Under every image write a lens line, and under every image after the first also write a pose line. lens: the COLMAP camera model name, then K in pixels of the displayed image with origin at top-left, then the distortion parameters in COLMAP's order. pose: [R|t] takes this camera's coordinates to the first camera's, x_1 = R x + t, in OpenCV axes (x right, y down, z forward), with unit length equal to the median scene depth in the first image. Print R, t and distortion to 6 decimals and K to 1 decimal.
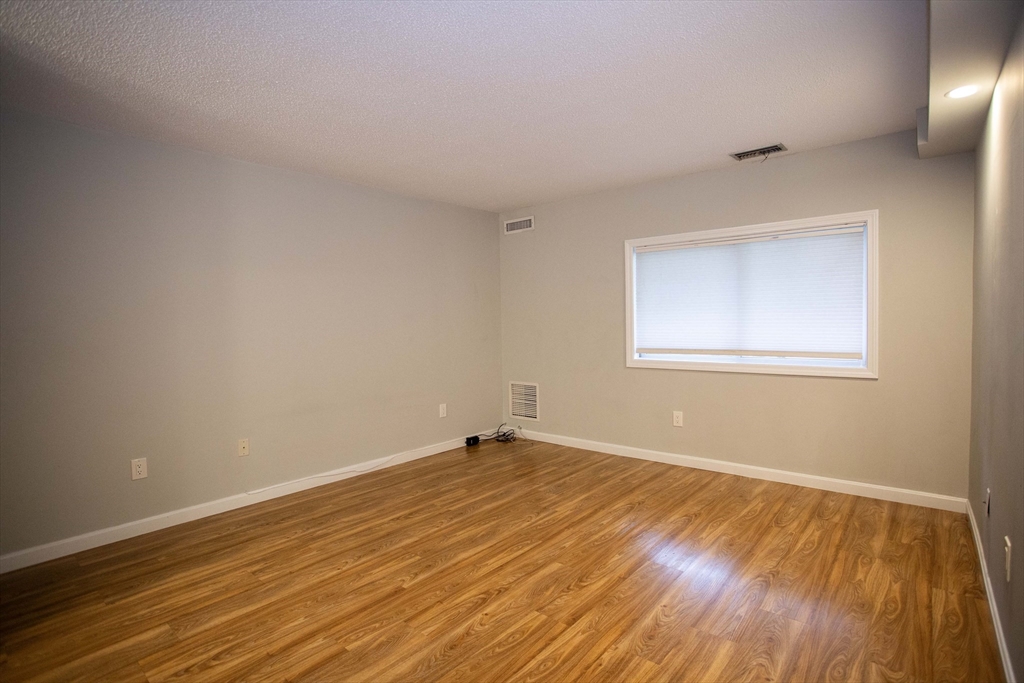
lens RADIAL K [[494.3, 0, 512.0], [0, 494.3, 341.5], [0, 0, 1]] dist [-0.063721, 0.022224]
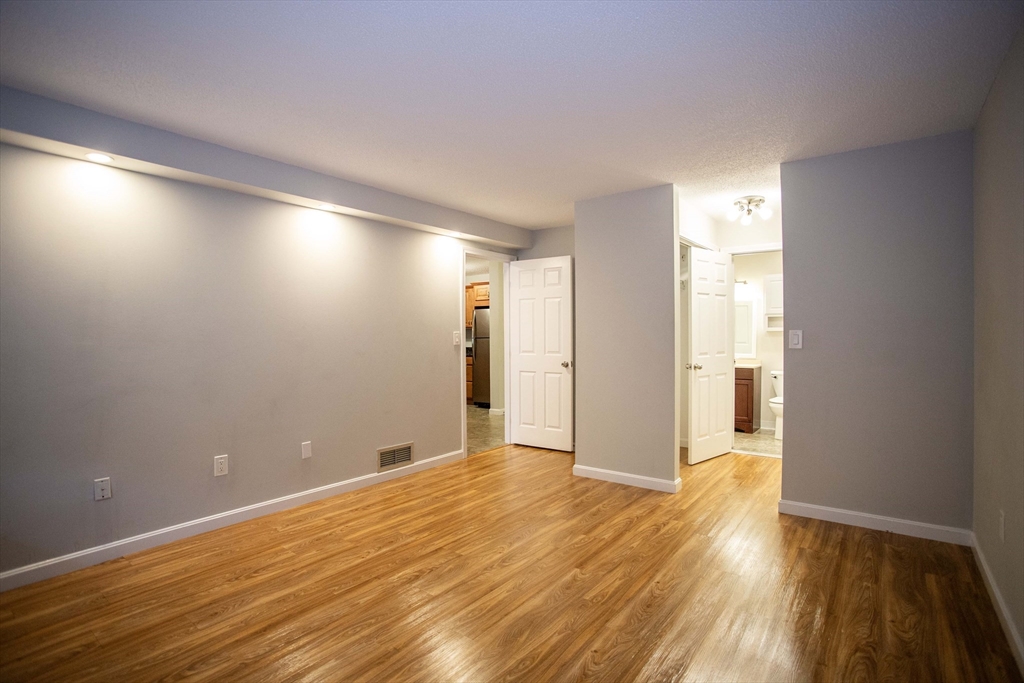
lens RADIAL K [[494.3, 0, 512.0], [0, 494.3, 341.5], [0, 0, 1]] dist [-0.063721, 0.022224]
pose [[-0.997988, 0.029992, -0.055853, -0.023704], [0.026592, 0.997804, 0.060655, -0.087766], [0.057550, 0.059048, -0.996595, 2.029875]]
